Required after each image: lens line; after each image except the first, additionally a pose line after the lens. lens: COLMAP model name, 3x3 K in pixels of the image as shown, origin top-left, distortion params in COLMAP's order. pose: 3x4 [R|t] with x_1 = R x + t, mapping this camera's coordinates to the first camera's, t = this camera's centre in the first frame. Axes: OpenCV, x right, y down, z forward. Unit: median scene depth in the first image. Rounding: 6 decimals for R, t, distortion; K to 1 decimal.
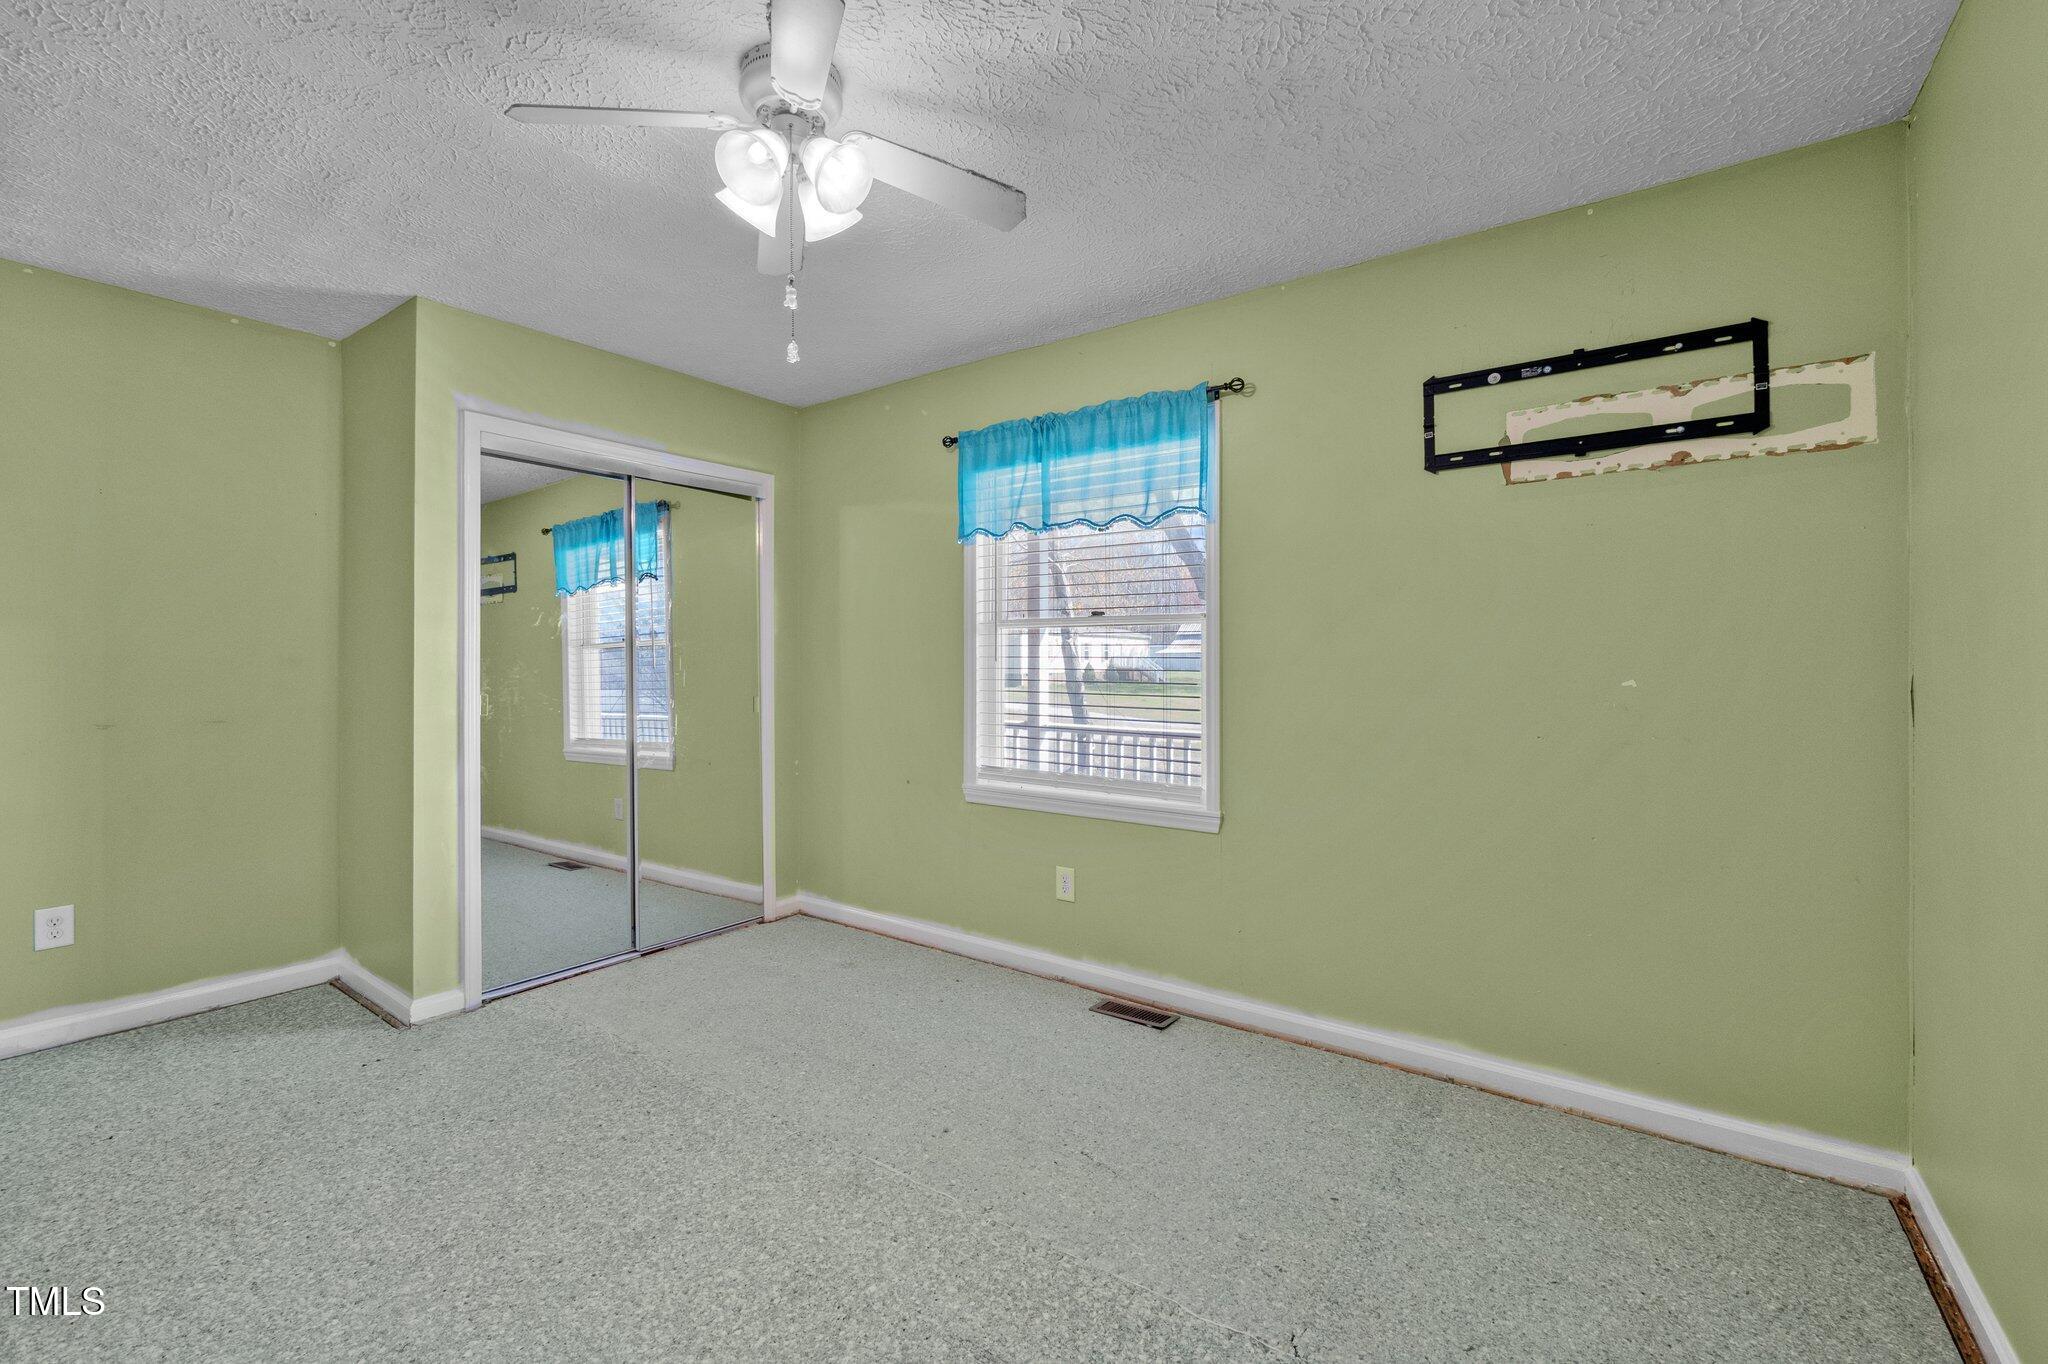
lens RADIAL K [[864.3, 0, 1028.1], [0, 864.3, 672.8], [0, 0, 1]] dist [-0.007815, 0.000998]
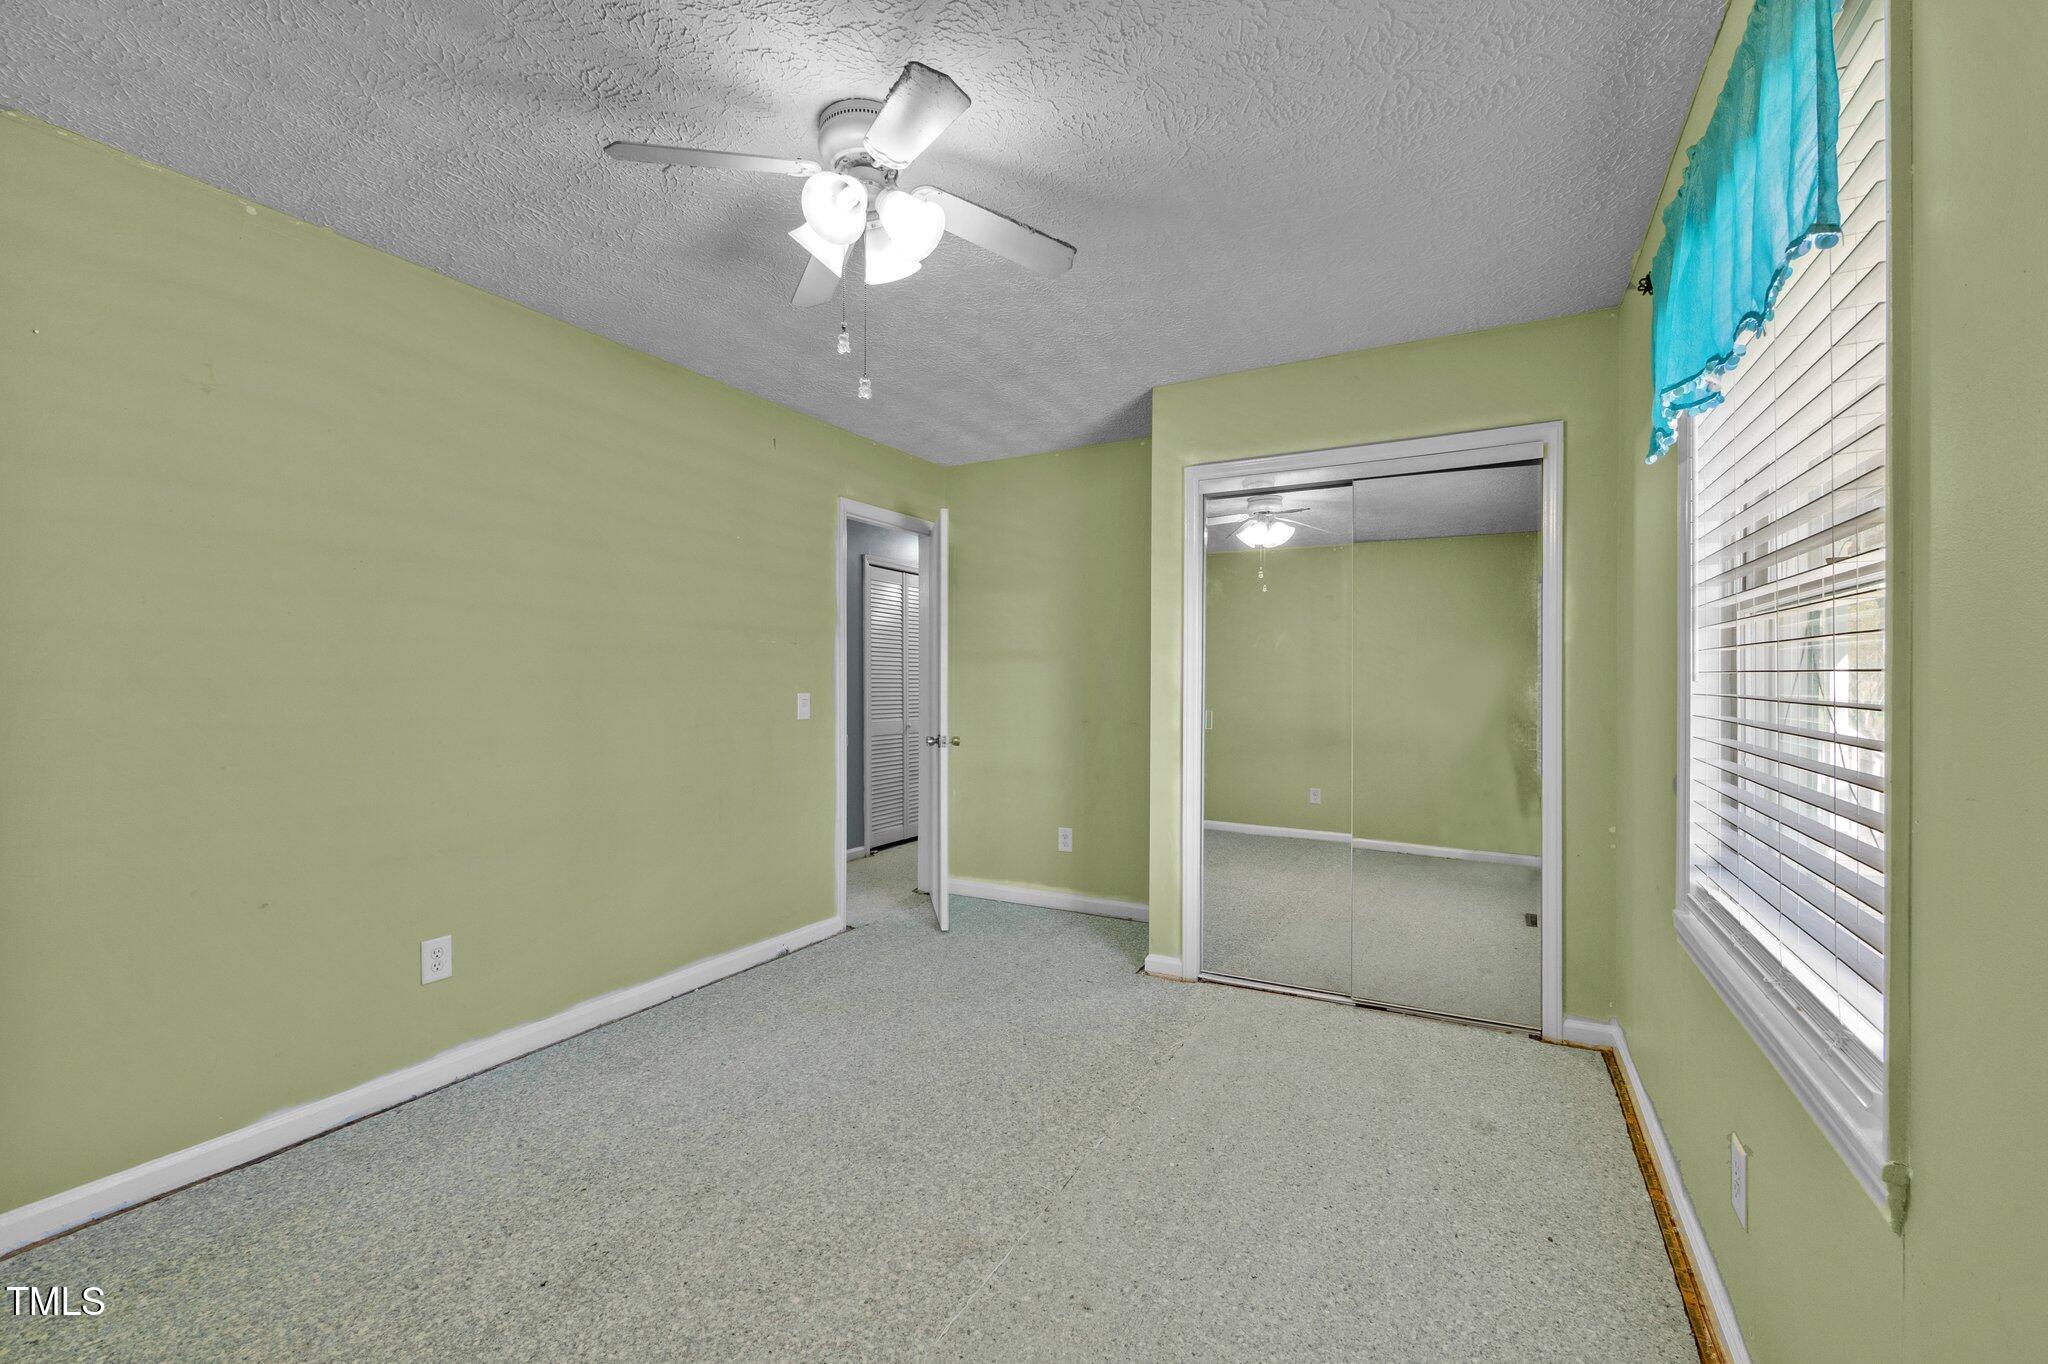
lens RADIAL K [[864.3, 0, 1032.1], [0, 864.3, 688.7], [0, 0, 1]] dist [-0.007815, 0.000998]
pose [[0.116597, 0.004318, -0.993170, 0.354374], [-0.009799, 0.999947, 0.003197, -0.003131], [0.993131, 0.009359, 0.116633, 0.479270]]
